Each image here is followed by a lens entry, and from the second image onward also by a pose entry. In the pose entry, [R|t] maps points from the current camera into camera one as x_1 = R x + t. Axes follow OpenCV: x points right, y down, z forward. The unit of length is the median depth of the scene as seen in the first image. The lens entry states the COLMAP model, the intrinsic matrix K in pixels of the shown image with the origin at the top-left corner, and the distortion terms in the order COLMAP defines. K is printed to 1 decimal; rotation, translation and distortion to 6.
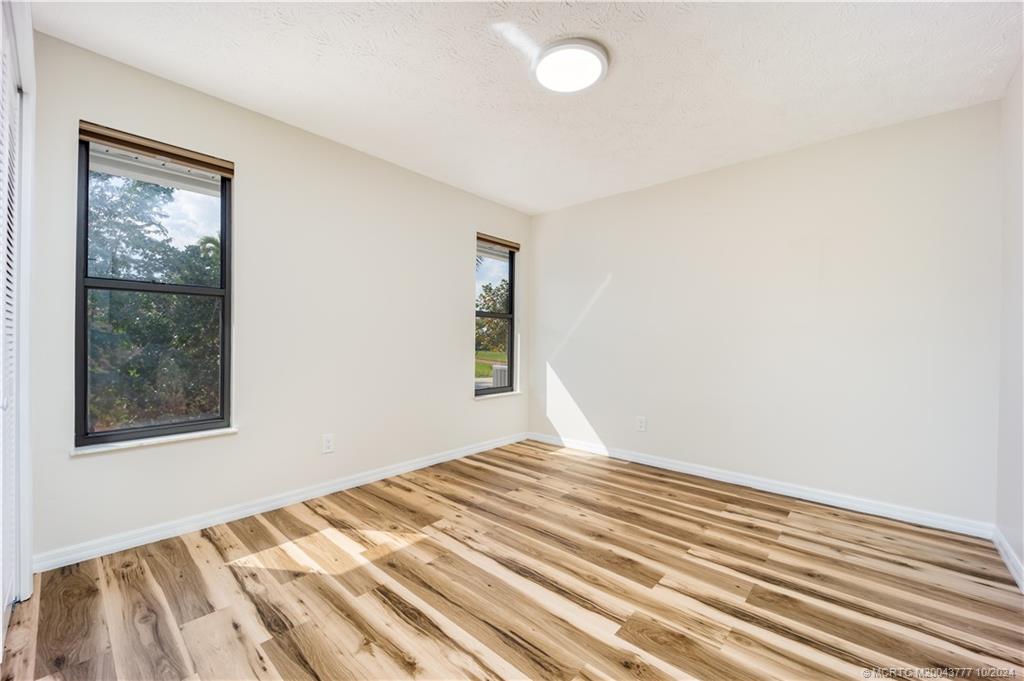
lens RADIAL K [[410.7, 0, 514.4], [0, 410.7, 340.0], [0, 0, 1]] dist [-0.001156, -0.000949]
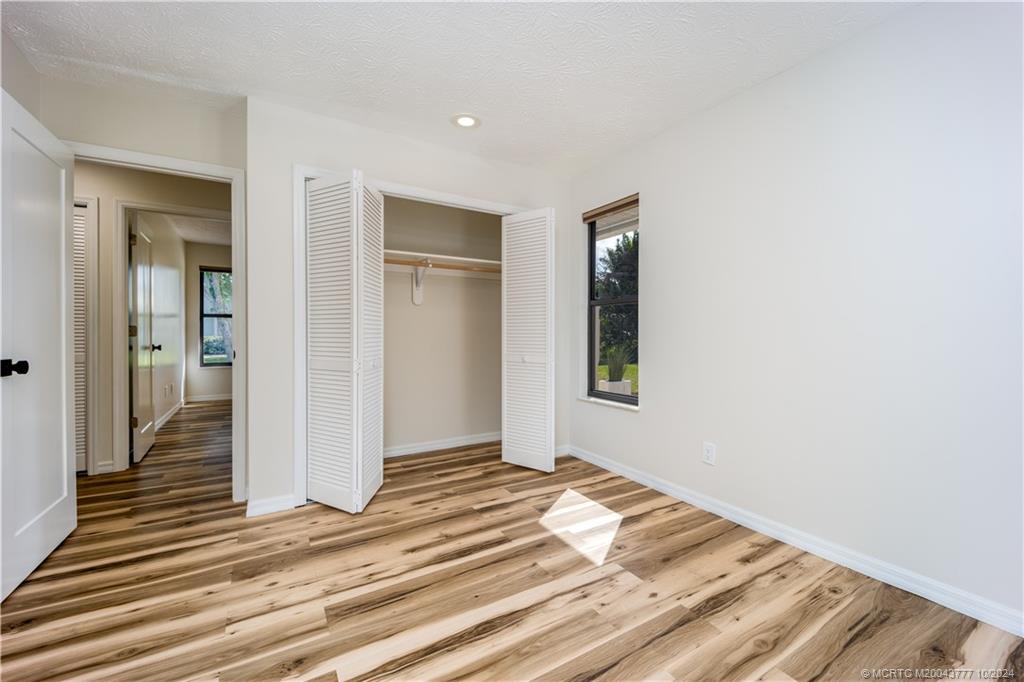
lens RADIAL K [[410.7, 0, 513.7], [0, 410.7, 336.9], [0, 0, 1]] dist [-0.001156, -0.000949]
pose [[-0.302697, 0.000378, -0.953087, 0.627665], [-0.007401, 0.999969, 0.002747, 0.002859], [0.953058, 0.007885, -0.302684, 1.059026]]
